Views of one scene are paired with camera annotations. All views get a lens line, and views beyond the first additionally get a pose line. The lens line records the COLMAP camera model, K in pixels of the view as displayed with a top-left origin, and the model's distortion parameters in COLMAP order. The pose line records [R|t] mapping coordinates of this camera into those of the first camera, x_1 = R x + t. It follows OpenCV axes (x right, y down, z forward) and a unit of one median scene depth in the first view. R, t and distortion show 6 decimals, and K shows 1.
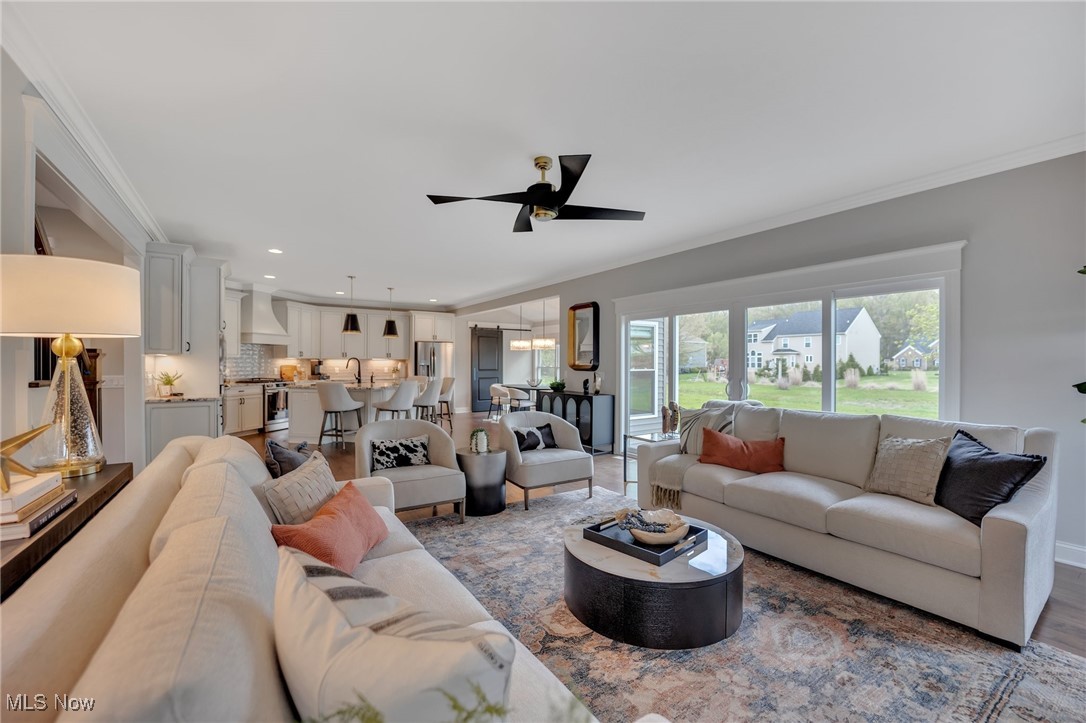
lens RADIAL K [[453.6, 0, 546.2], [0, 453.6, 362.8], [0, 0, 1]] dist [-0.018163, 0.000045]
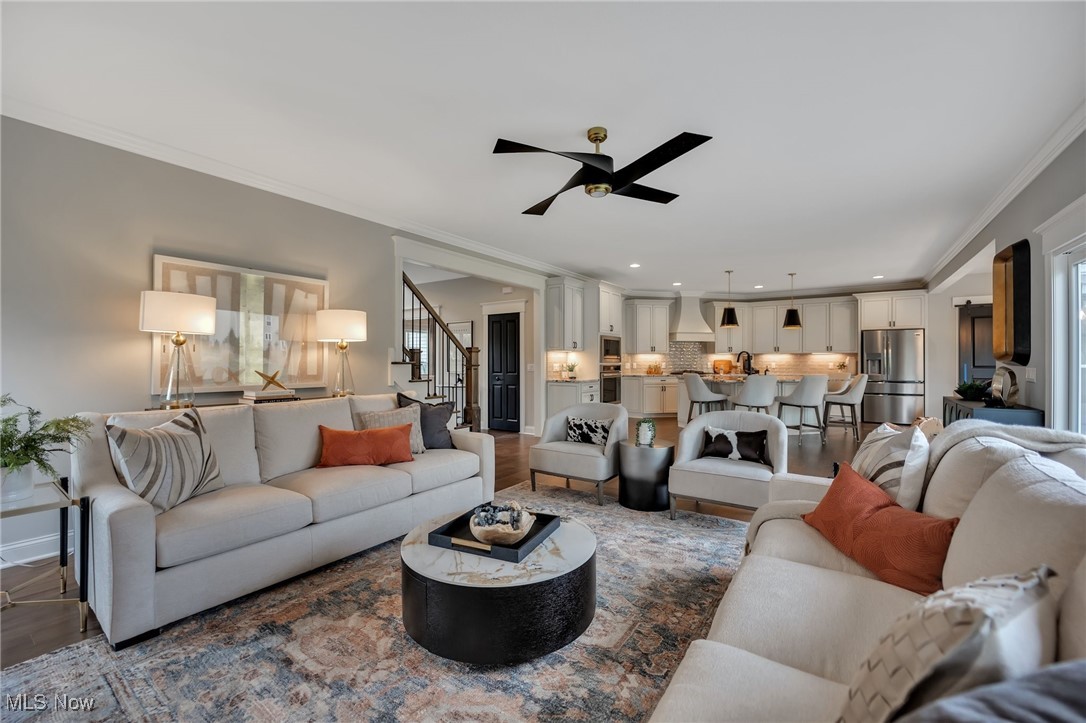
lens RADIAL K [[453.6, 0, 543.0], [0, 453.6, 361.3], [0, 0, 1]] dist [-0.018163, 0.000045]
pose [[0.375245, -0.001632, -0.926924, 0.682214], [0.000427, 0.999999, -0.001588, 0.024407], [0.926925, 0.000200, 0.375246, 0.457976]]
